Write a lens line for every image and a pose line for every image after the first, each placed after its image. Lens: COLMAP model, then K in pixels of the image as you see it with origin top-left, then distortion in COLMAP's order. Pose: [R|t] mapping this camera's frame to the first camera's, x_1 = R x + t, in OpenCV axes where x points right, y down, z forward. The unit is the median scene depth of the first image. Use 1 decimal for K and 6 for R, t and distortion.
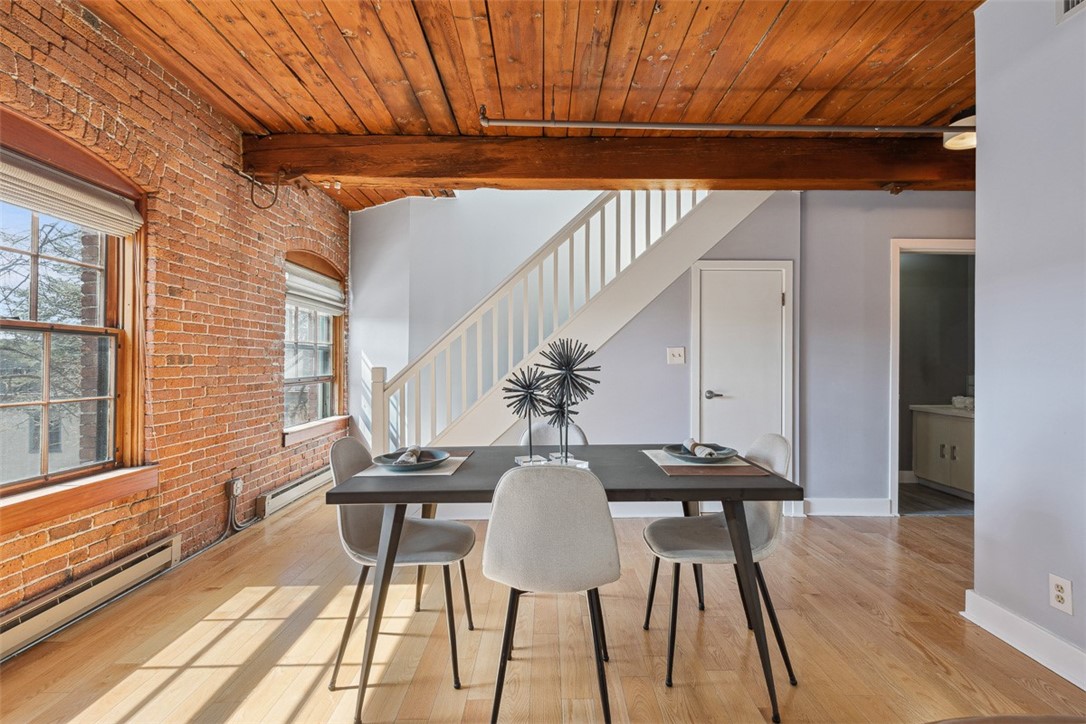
lens RADIAL K [[492.7, 0, 545.1], [0, 492.7, 357.8], [0, 0, 1]] dist [0.009417, -0.001969]
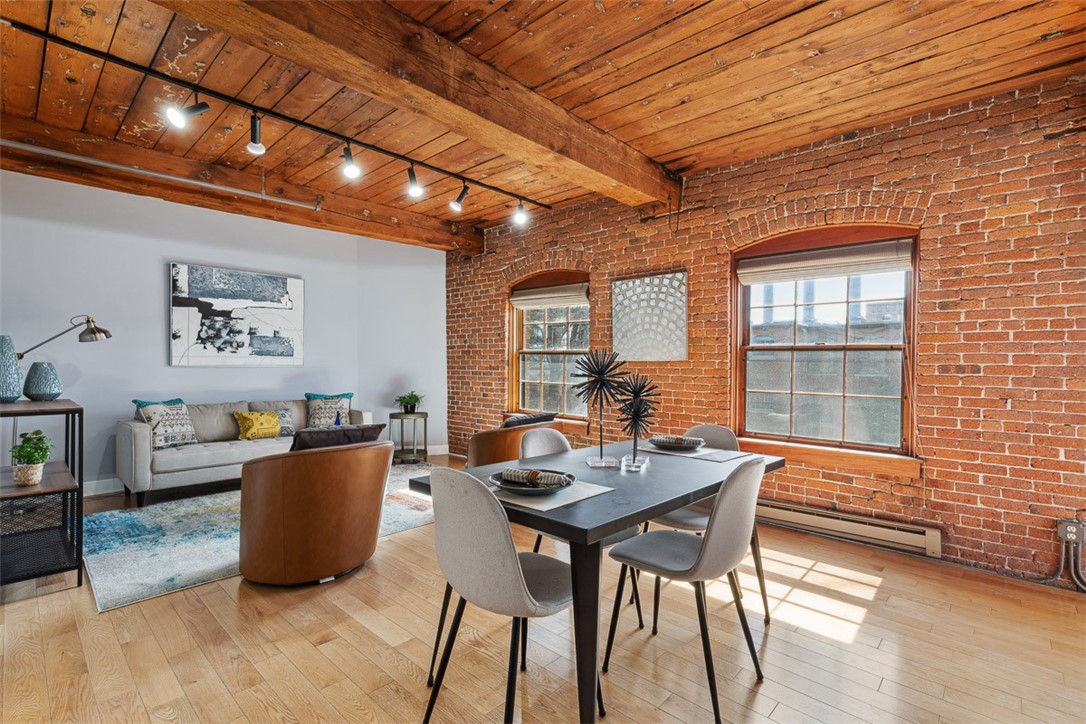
lens RADIAL K [[492.7, 0, 544.6], [0, 492.7, 366.5], [0, 0, 1]] dist [0.009417, -0.001969]
pose [[-0.680948, -0.002511, -0.732327, 0.519500], [-0.004683, 0.999989, 0.000926, 0.001049], [0.732317, 0.004060, -0.680952, 0.900520]]
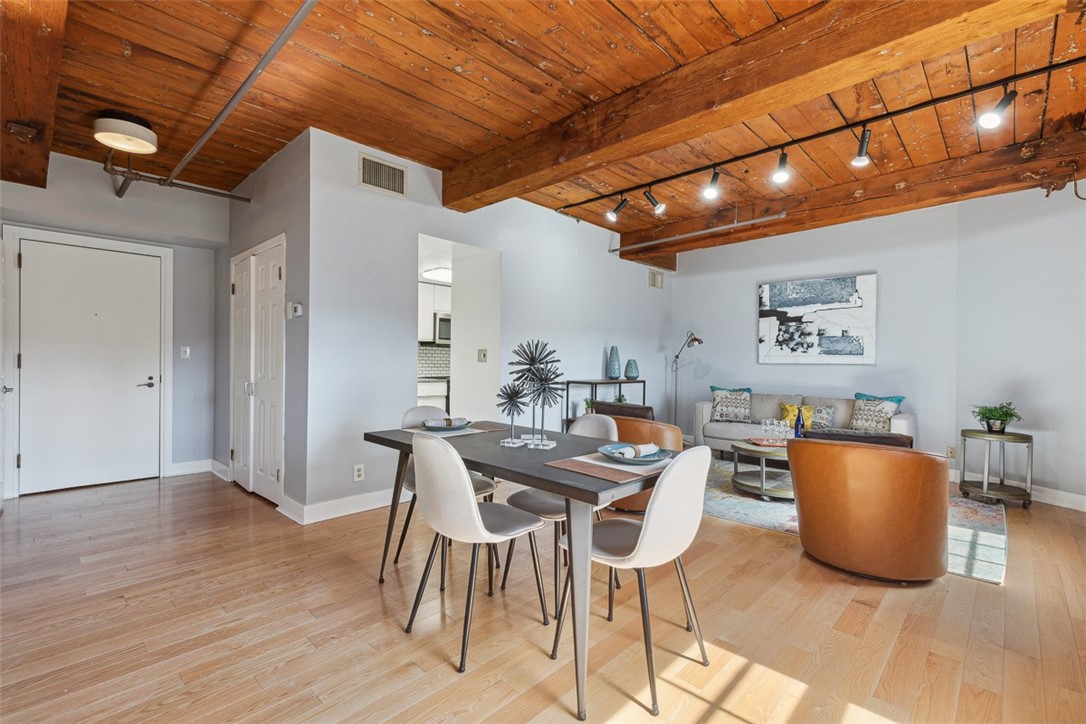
lens RADIAL K [[492.7, 0, 543.2], [0, 492.7, 363.8], [0, 0, 1]] dist [0.009417, -0.001969]
pose [[-0.723387, -0.015185, 0.690275, -0.463890], [-0.015433, 0.999864, 0.005822, 0.007676], [-0.690270, -0.006442, -0.723523, 1.038300]]
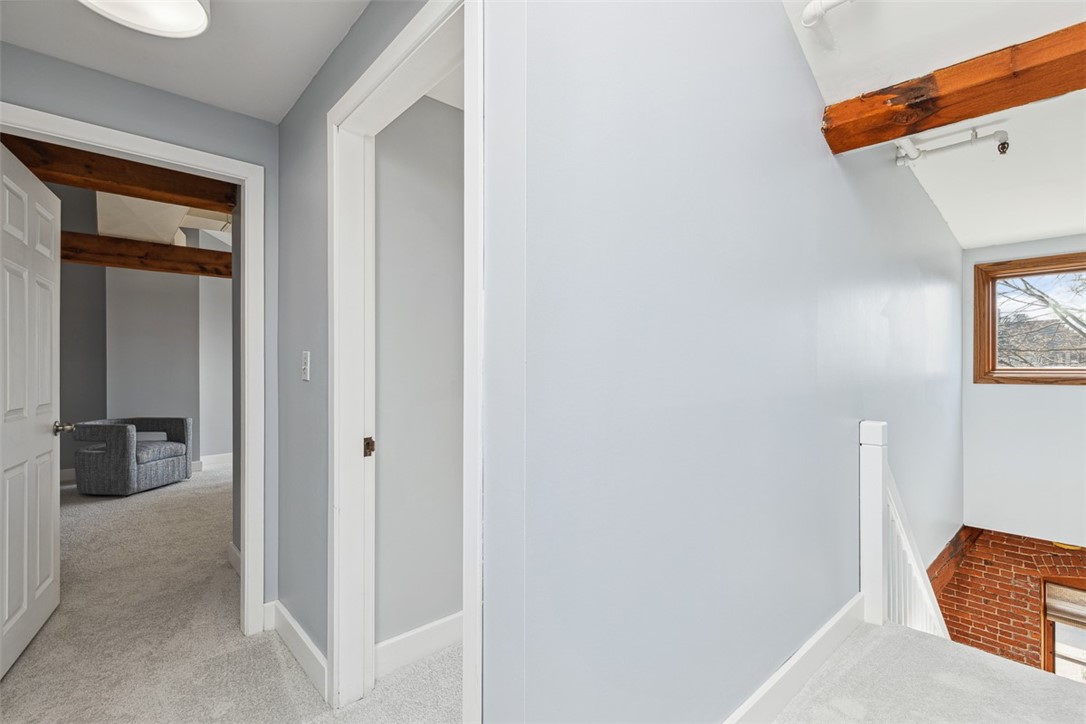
lens RADIAL K [[492.7, 0, 541.0], [0, 492.7, 363.7], [0, 0, 1]] dist [0.009417, -0.001969]
pose [[-0.748393, -0.003408, -0.663247, 1.328535], [0.000639, 0.999983, -0.005860, -0.836909], [0.663256, -0.004810, -0.748377, 1.292904]]
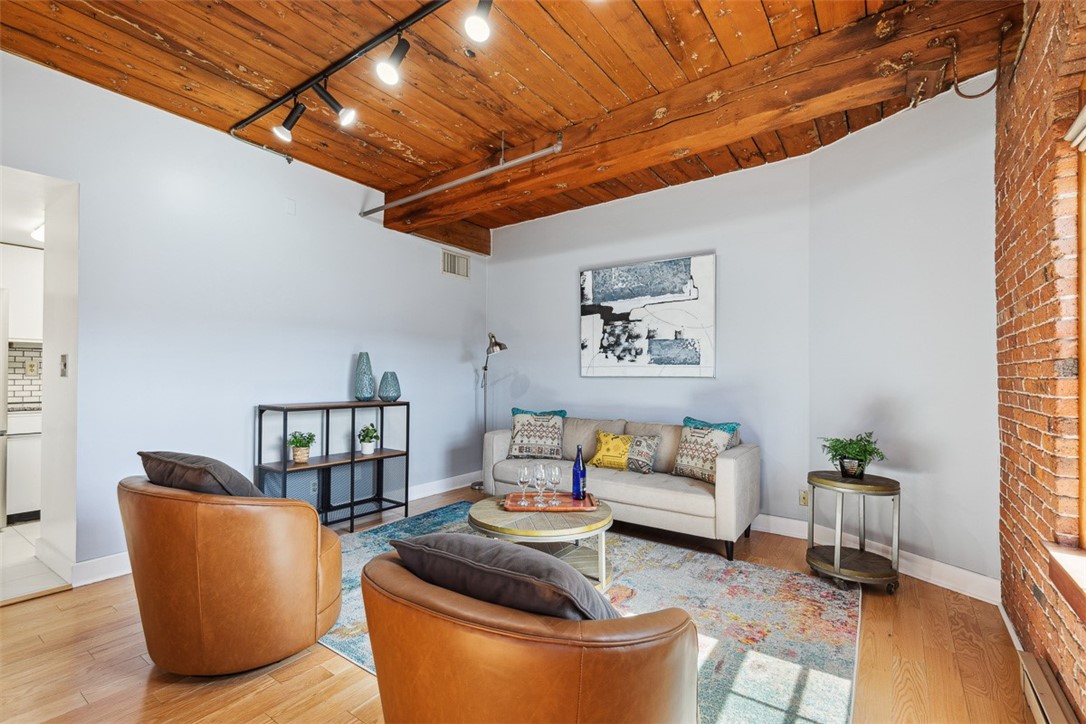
lens RADIAL K [[492.7, 0, 545.3], [0, 492.7, 375.1], [0, 0, 1]] dist [0.009417, -0.001969]
pose [[-0.813998, -0.007949, 0.580814, -0.491353], [-0.010706, 0.999942, -0.001320, 0.003579], [-0.580769, -0.007293, -0.814035, 0.341218]]
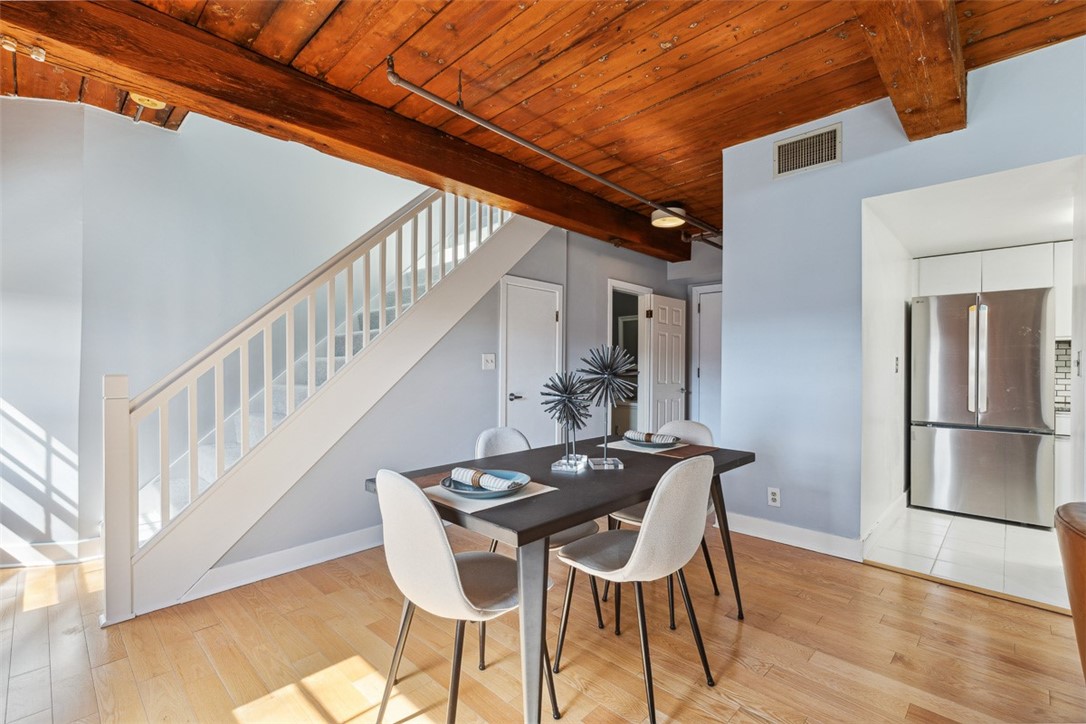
lens RADIAL K [[492.7, 0, 544.4], [0, 492.7, 367.1], [0, 0, 1]] dist [0.009417, -0.001969]
pose [[0.695840, 0.003563, 0.718188, -0.442829], [-0.006250, 0.999980, 0.001094, 0.005158], [-0.718170, -0.005250, 0.695848, 0.192385]]
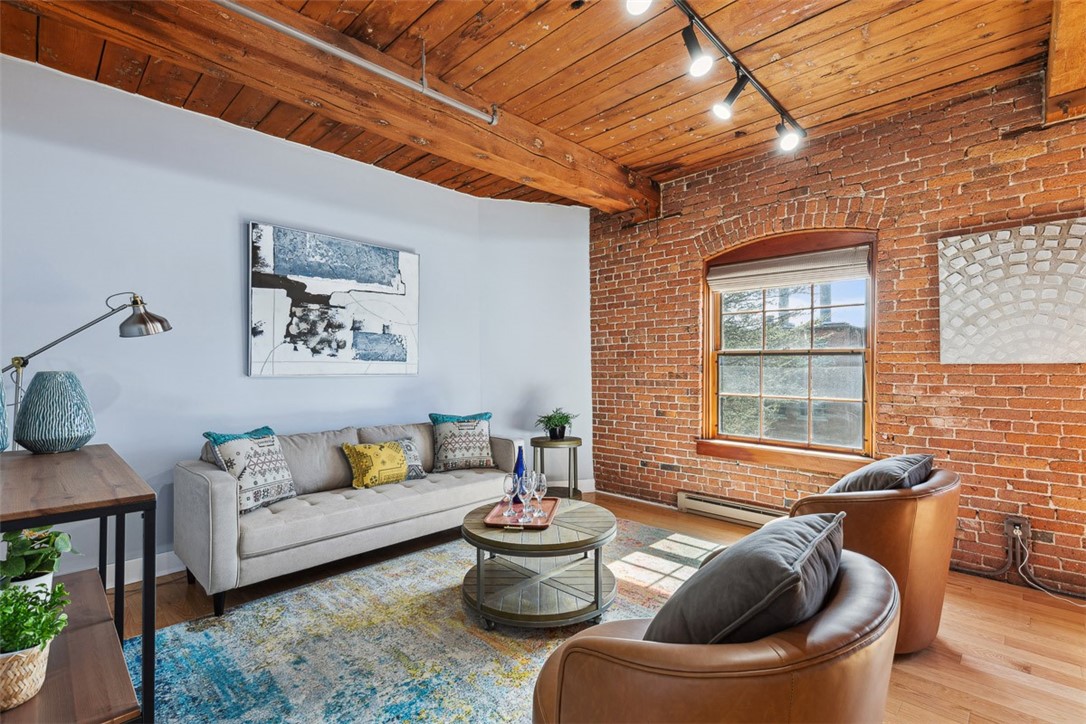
lens RADIAL K [[492.7, 0, 544.1], [0, 492.7, 367.0], [0, 0, 1]] dist [0.009417, -0.001969]
pose [[-0.698446, -0.006398, -0.715635, 0.492701], [0.001803, 0.999941, -0.010699, -0.000782], [0.715661, -0.008763, -0.698393, 0.222062]]
